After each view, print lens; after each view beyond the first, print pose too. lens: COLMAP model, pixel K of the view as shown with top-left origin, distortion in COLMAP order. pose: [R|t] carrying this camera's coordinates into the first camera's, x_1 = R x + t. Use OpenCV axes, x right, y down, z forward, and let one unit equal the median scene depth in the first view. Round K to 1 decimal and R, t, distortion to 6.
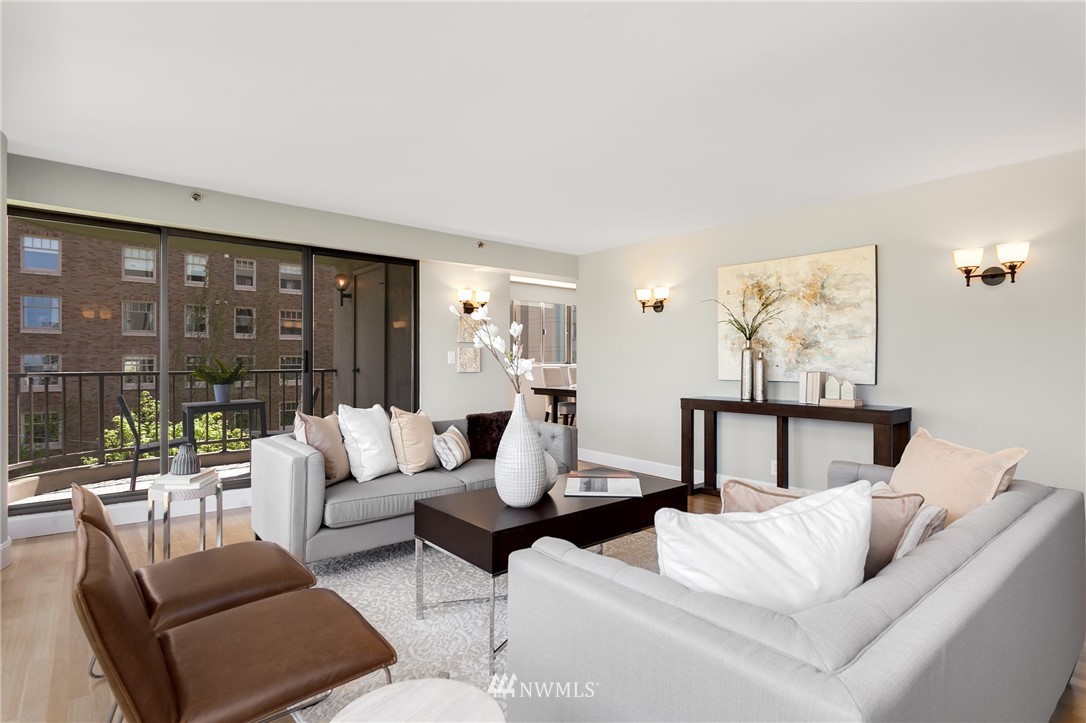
lens RADIAL K [[561.0, 0, 539.1], [0, 561.0, 362.7], [0, 0, 1]] dist [-0.005382, 0.002593]
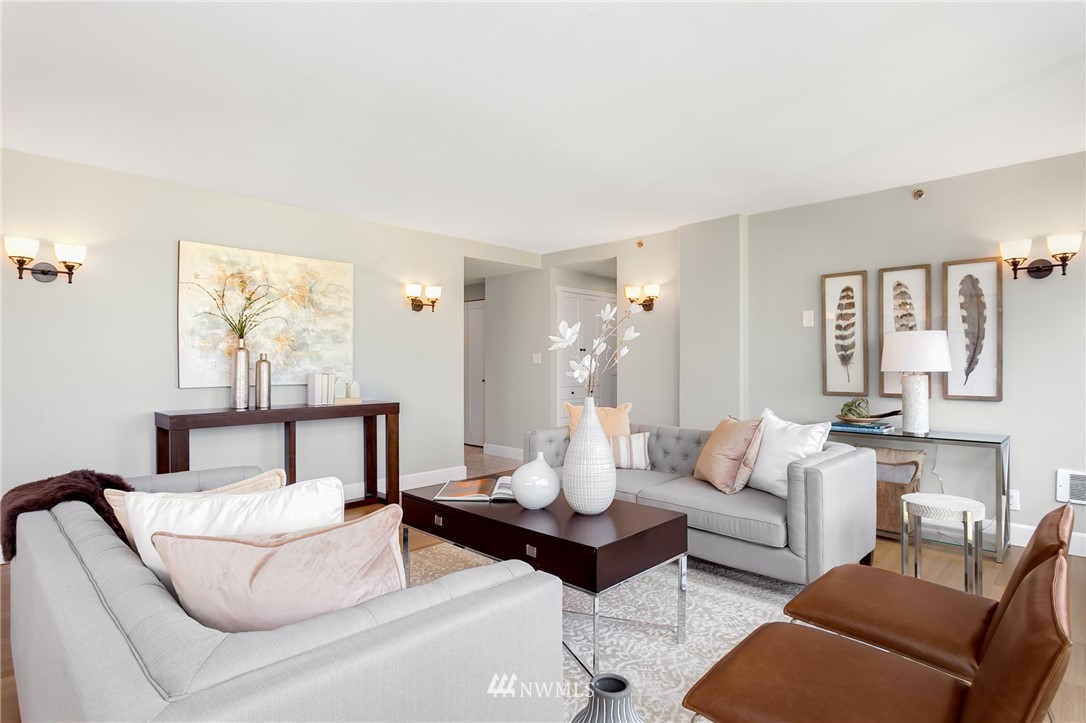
lens RADIAL K [[561.0, 0, 543.6], [0, 561.0, 363.7], [0, 0, 1]] dist [-0.005382, 0.002593]
pose [[-0.093566, -0.001890, 0.995611, -0.541548], [0.001322, 0.999997, 0.002023, -0.003380], [-0.995612, 0.001506, -0.093564, 0.647911]]
